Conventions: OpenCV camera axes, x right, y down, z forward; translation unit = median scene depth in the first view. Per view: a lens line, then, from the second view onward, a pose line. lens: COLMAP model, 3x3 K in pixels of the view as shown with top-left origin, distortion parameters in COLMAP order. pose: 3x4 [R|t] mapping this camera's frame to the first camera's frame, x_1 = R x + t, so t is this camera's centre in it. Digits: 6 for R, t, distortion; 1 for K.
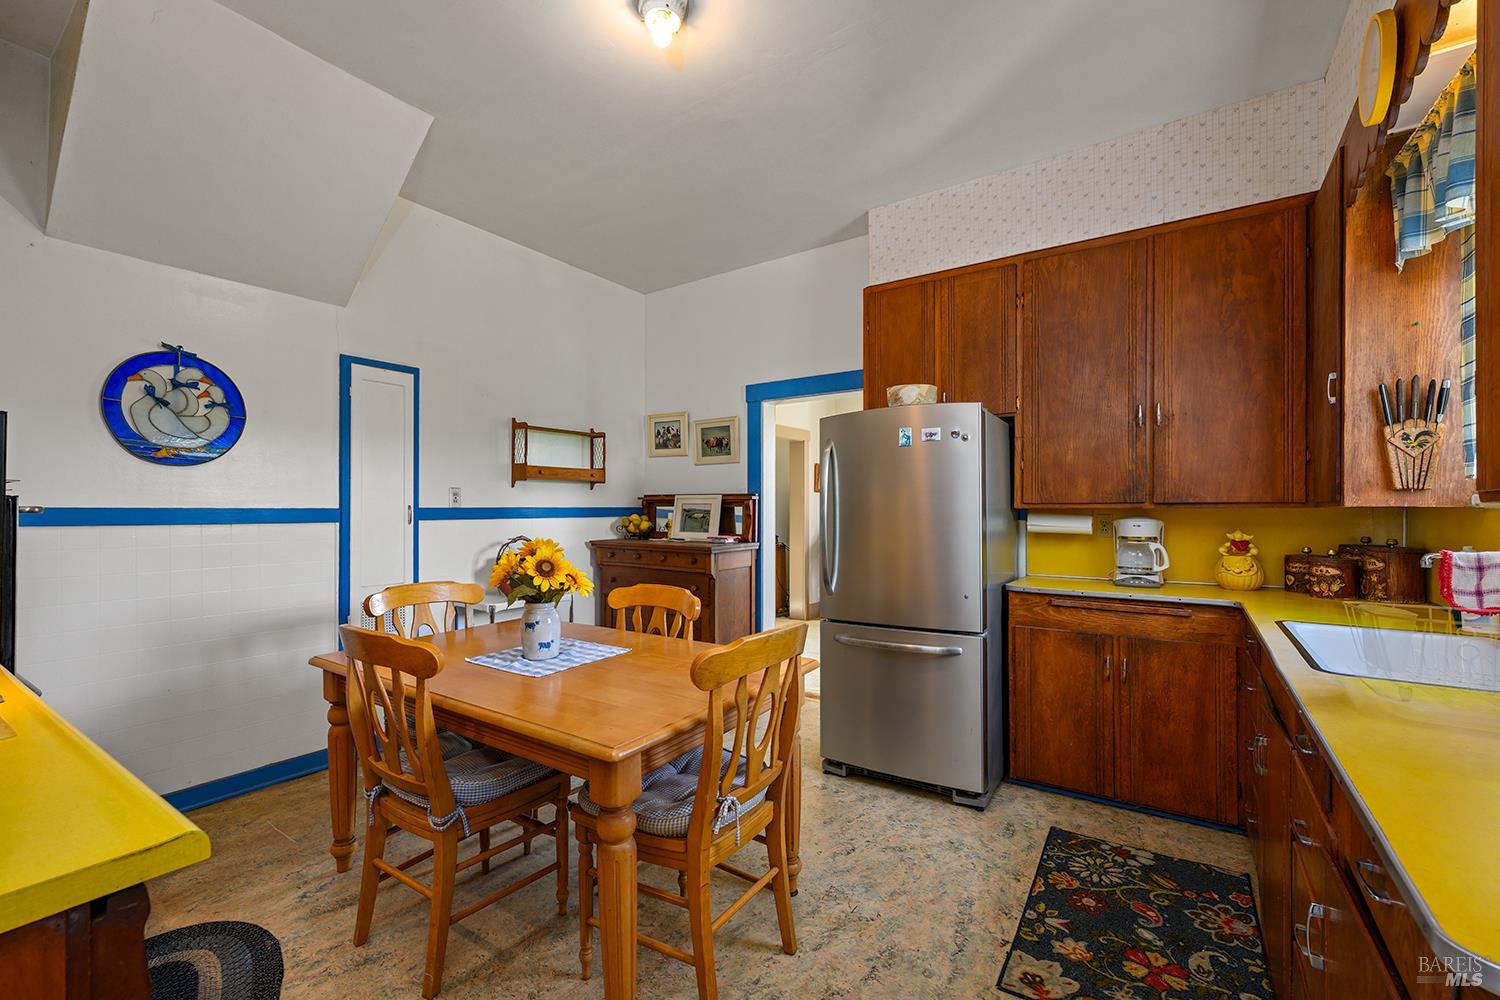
lens RADIAL K [[642.1, 0, 750.0], [0, 642.1, 500.0], [0, 0, 1]] dist [0.000502, 0.000049]
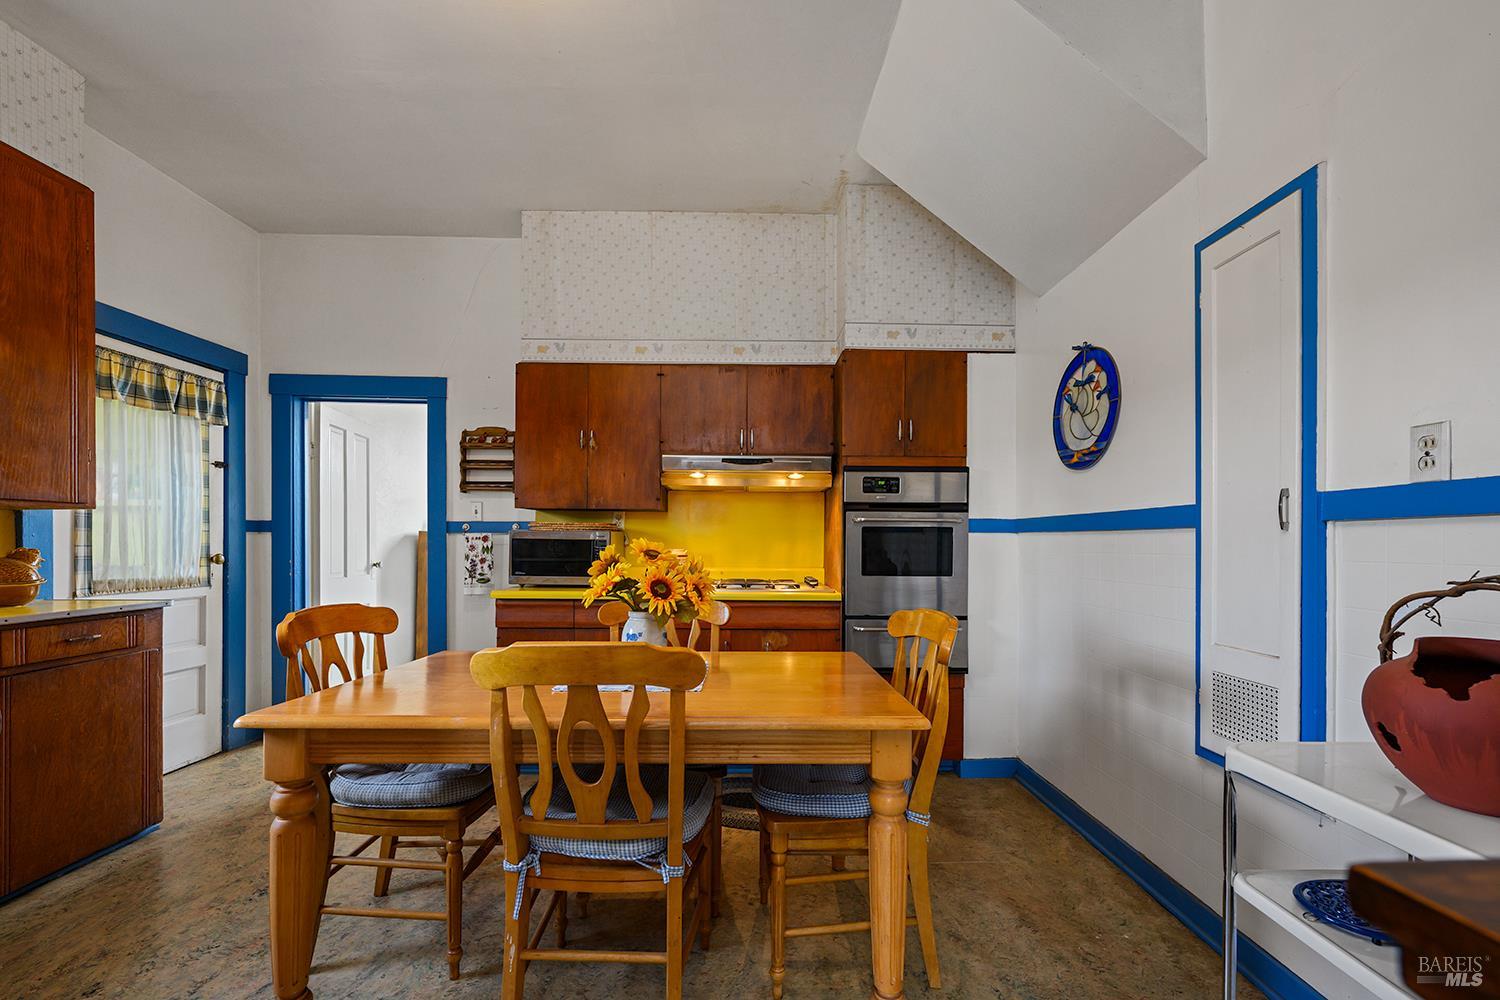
lens RADIAL K [[621.5, 0, 753.3], [0, 621.5, 543.5], [0, 0, 1]] dist [-0.000783, -0.000134]
pose [[-0.813913, -0.000685, -0.580986, 0.035166], [0.008598, 0.999876, -0.013223, 0.060364], [0.580923, -0.015758, -0.813806, 1.386172]]
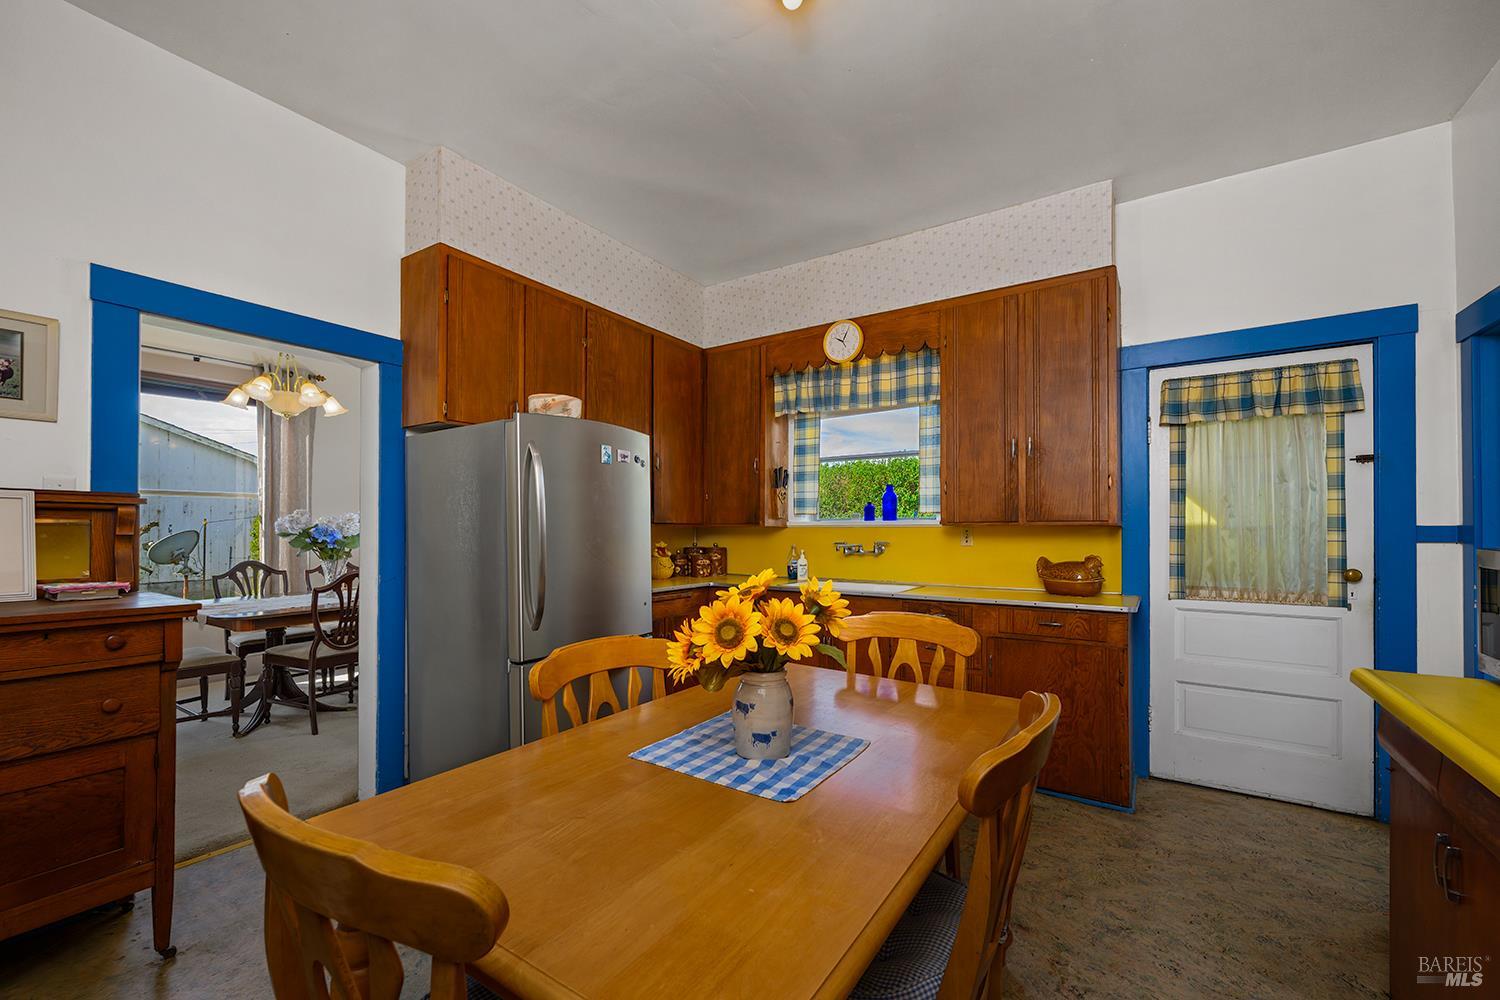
lens RADIAL K [[613.1, 0, 741.7], [0, 613.1, 524.2], [0, 0, 1]] dist [-0.000390, -0.000061]
pose [[-0.015819, 0.005472, 0.999860, -0.727696], [-0.018747, 0.999808, -0.005769, 0.011510], [-0.999699, -0.018835, -0.015714, 0.822229]]
